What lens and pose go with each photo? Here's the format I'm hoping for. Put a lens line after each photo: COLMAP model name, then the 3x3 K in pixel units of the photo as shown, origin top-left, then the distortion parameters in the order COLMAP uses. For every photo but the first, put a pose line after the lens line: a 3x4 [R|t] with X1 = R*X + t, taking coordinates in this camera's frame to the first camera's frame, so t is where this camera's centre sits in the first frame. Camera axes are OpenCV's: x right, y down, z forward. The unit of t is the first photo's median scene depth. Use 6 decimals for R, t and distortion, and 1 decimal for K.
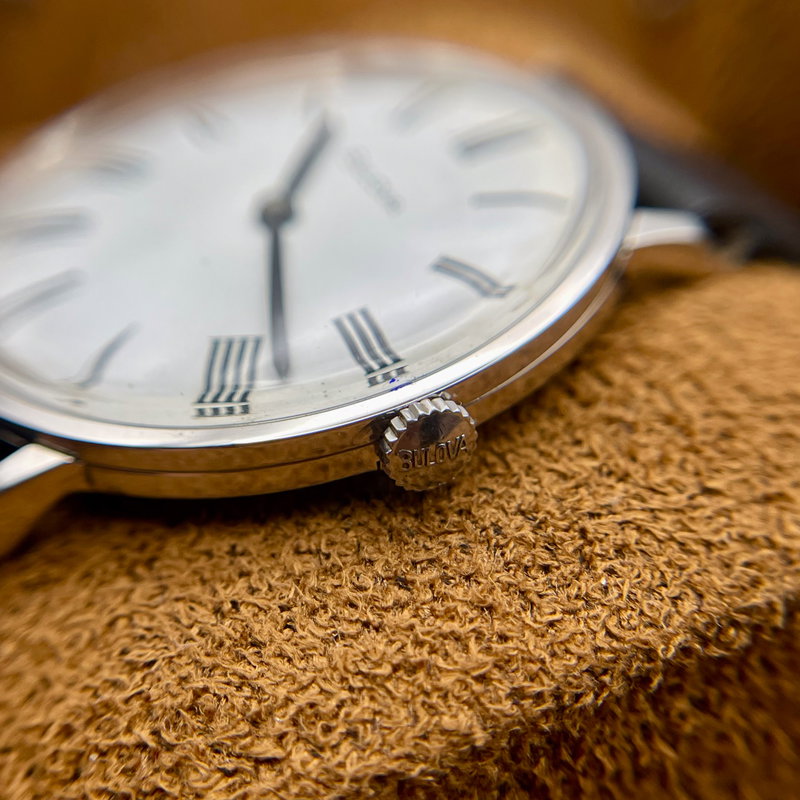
lens RADIAL K [[1488.3, 0, 378.9], [0, 1488.3, 389.4], [0, 0, 1]] dist [0.428805, 0.000000]
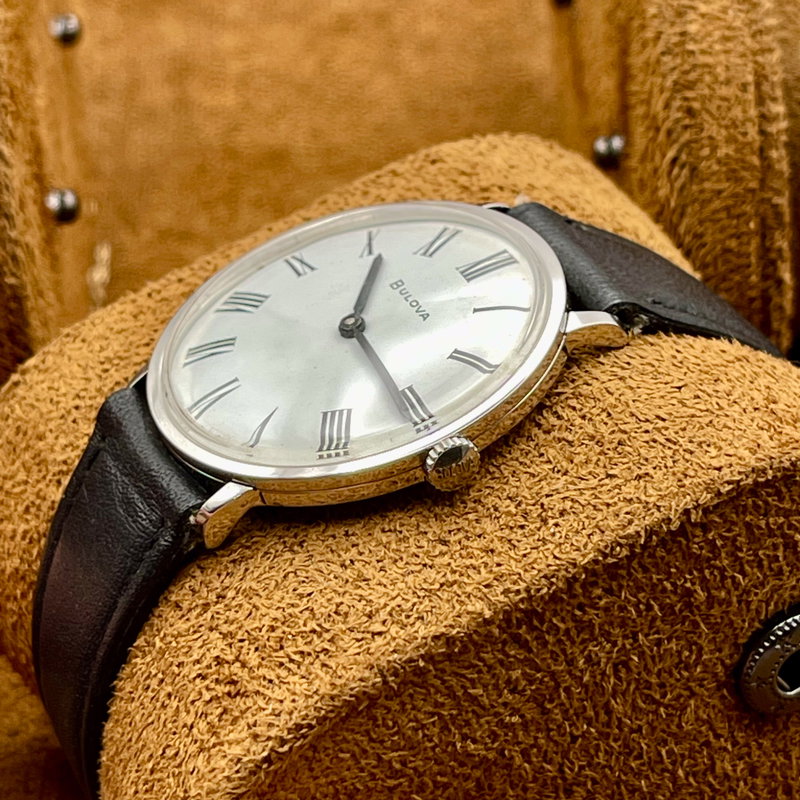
lens RADIAL K [[2483.5, 0, 398.4], [0, 2483.5, 399.8], [0, 0, 1]] dist [-0.129643, 0.000000]
pose [[0.995582, -0.085603, -0.038578, 0.090966], [0.085953, 0.996271, 0.007517, -0.066913], [0.037791, -0.010800, 0.999227, -1.957949]]
